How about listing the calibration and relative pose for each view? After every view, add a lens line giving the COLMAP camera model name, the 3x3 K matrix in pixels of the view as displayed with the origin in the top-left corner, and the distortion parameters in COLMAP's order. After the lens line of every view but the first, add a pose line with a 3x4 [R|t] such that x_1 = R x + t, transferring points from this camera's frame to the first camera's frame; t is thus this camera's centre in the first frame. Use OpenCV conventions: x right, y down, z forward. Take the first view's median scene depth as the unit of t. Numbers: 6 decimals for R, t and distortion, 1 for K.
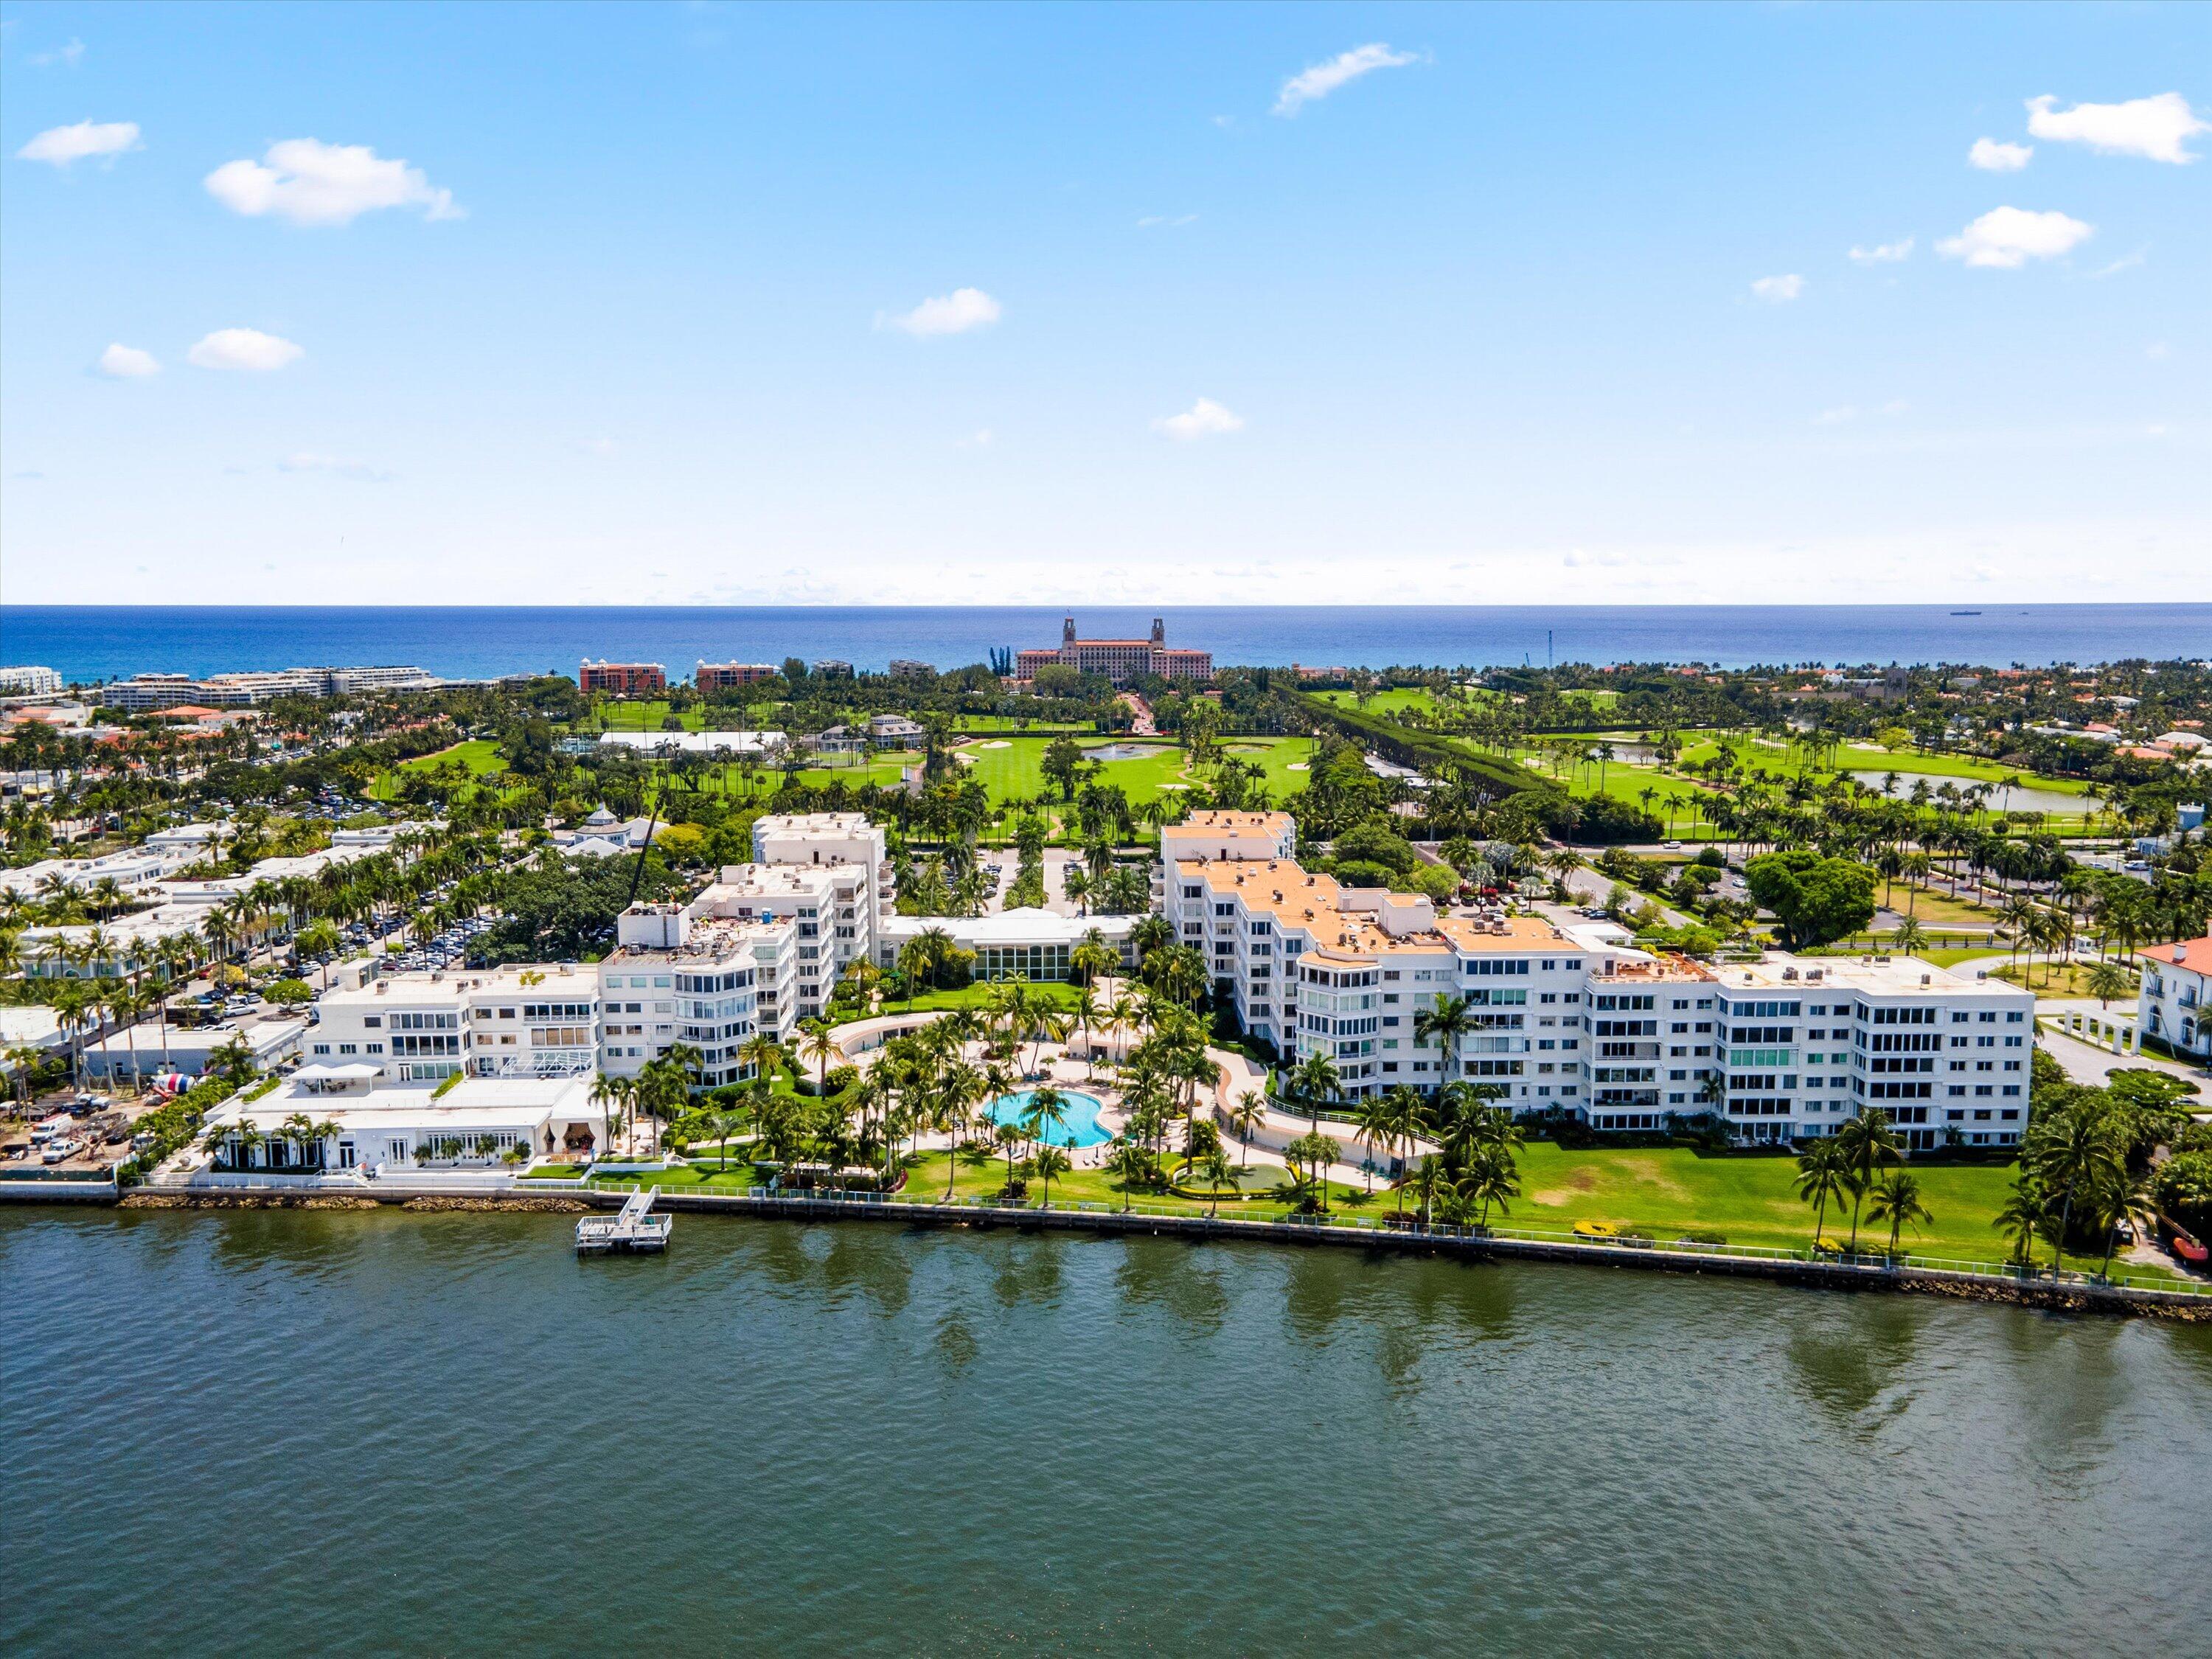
lens RADIAL K [[1676.1, 0, 1107.0], [0, 1676.1, 798.1], [0, 0, 1]] dist [0.053084, 0.003869]
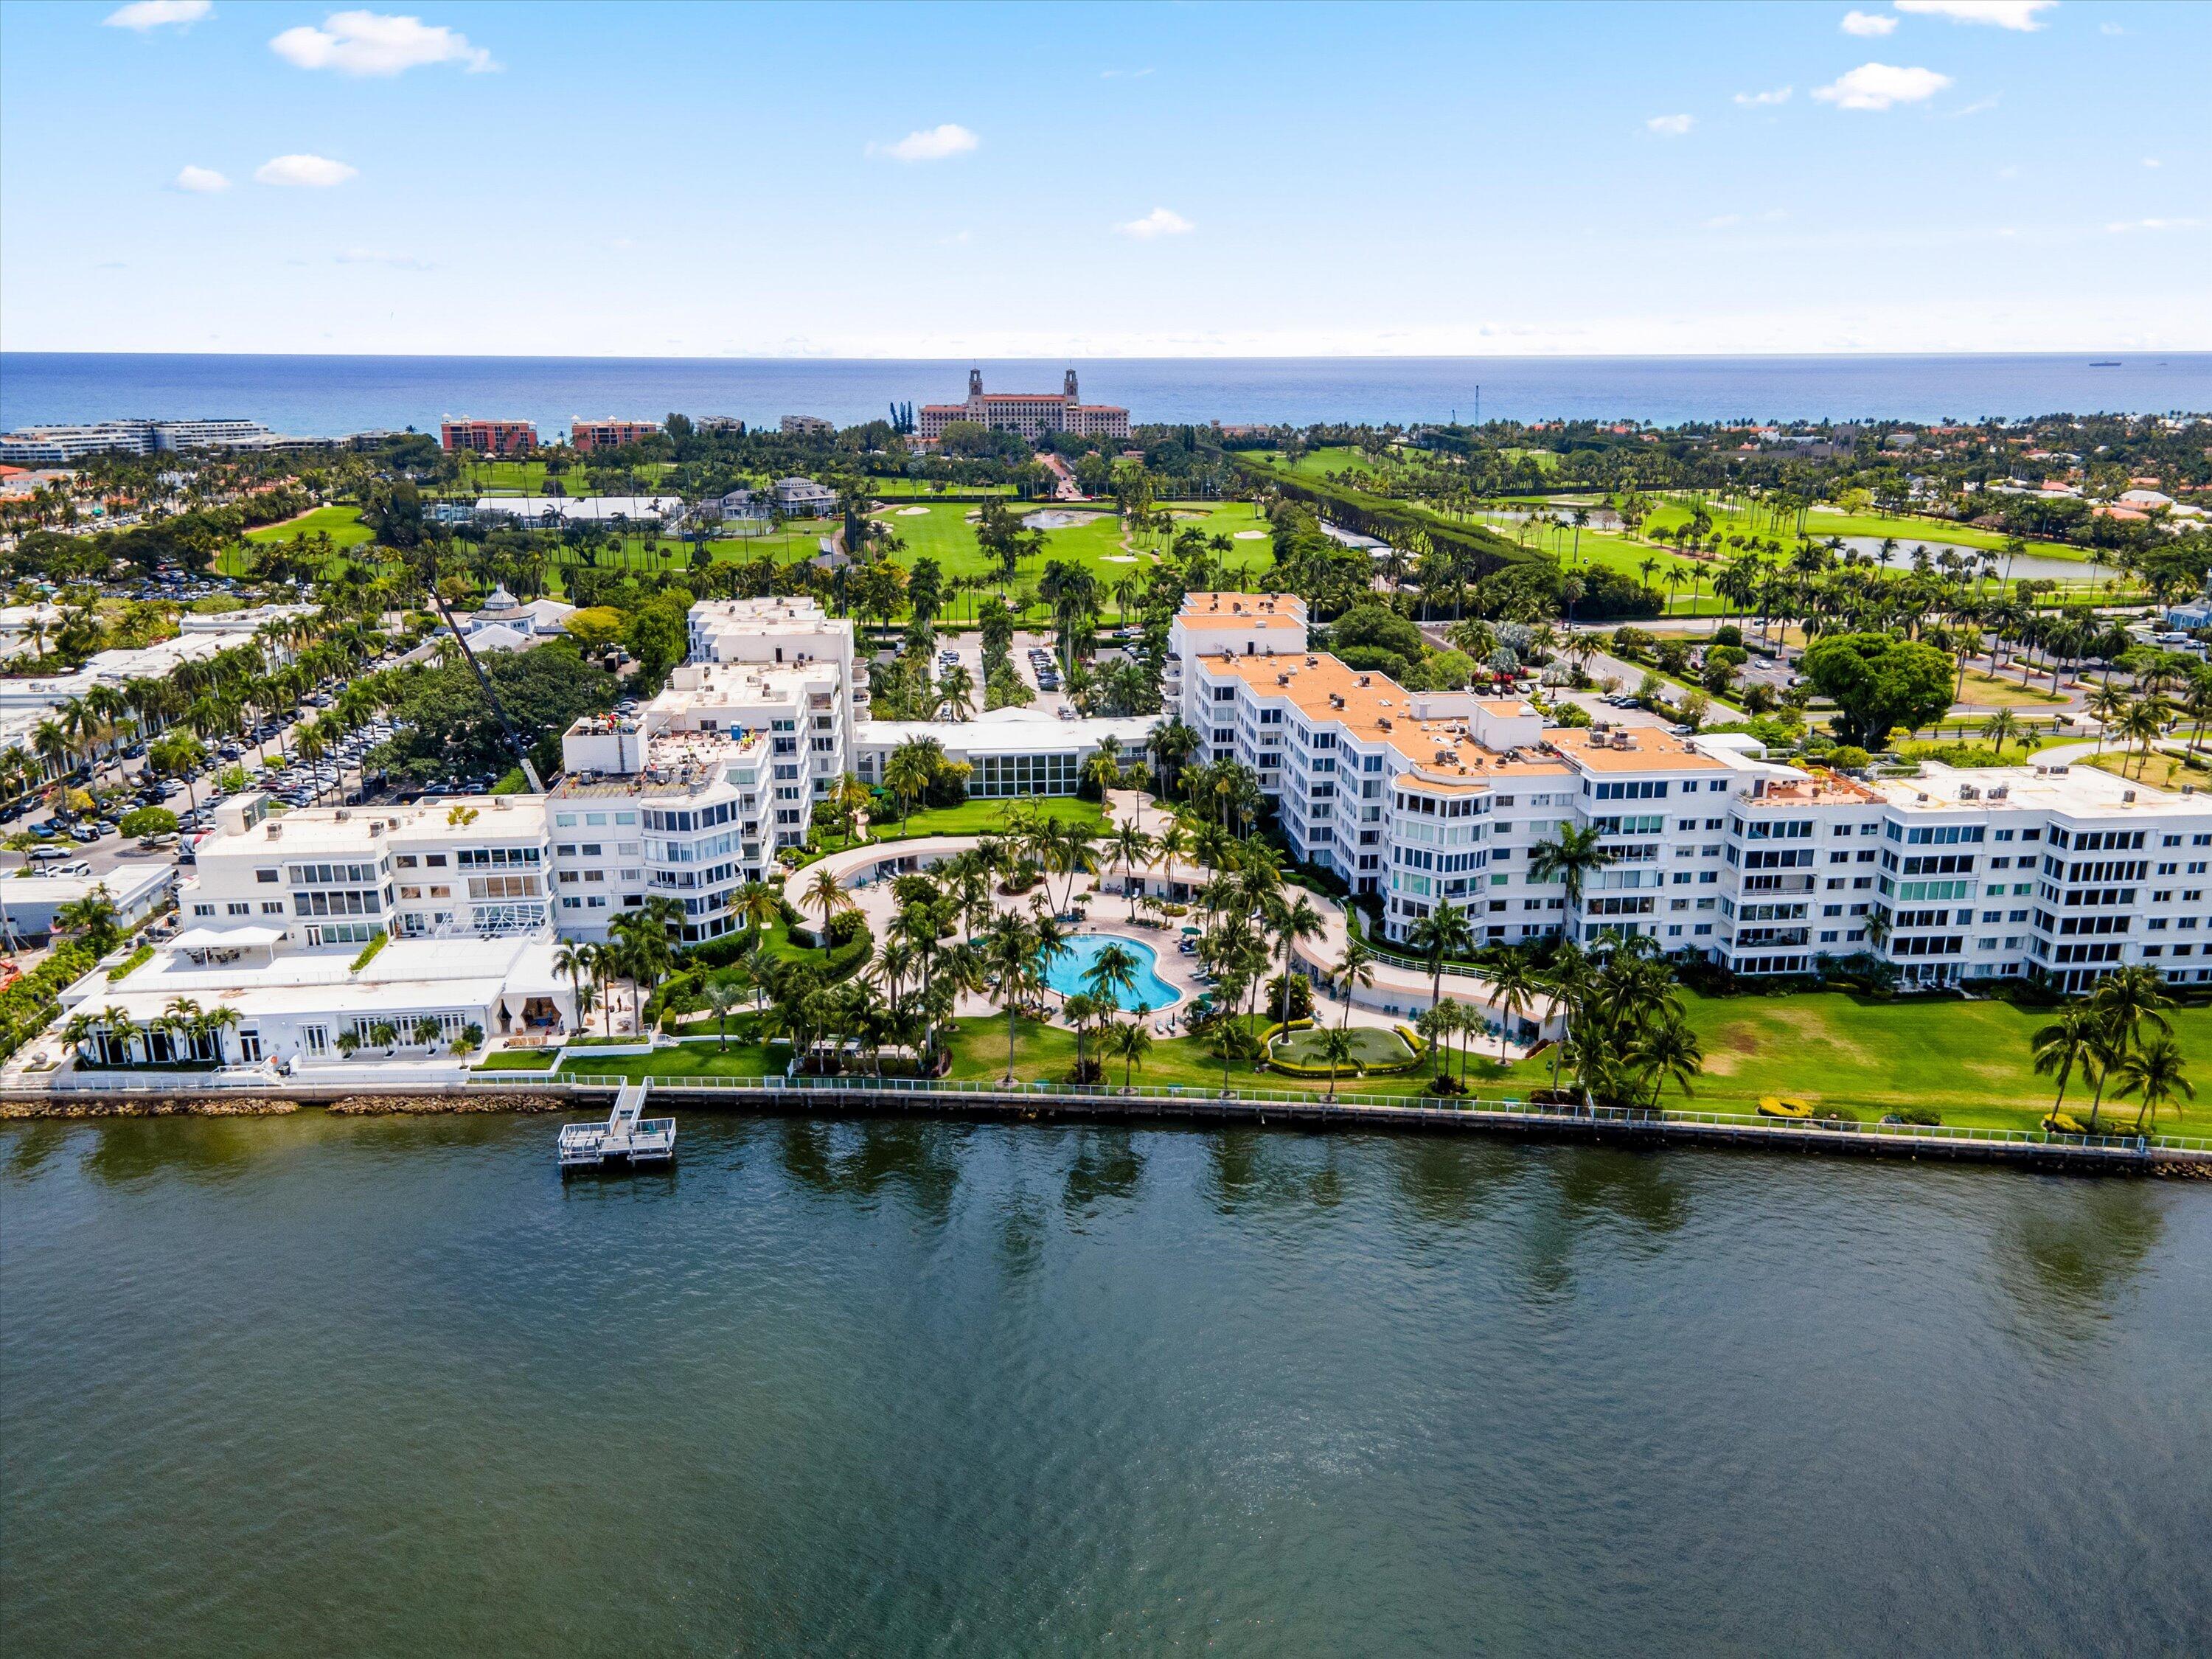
lens RADIAL K [[1676.1, 0, 1107.0], [0, 1676.1, 798.1], [0, 0, 1]] dist [0.053084, 0.003869]
pose [[0.997301, -0.015061, 0.071867, -0.077182], [0.004807, 0.990030, 0.140773, -0.013678], [-0.073270, -0.140048, 0.987430, 0.148586]]
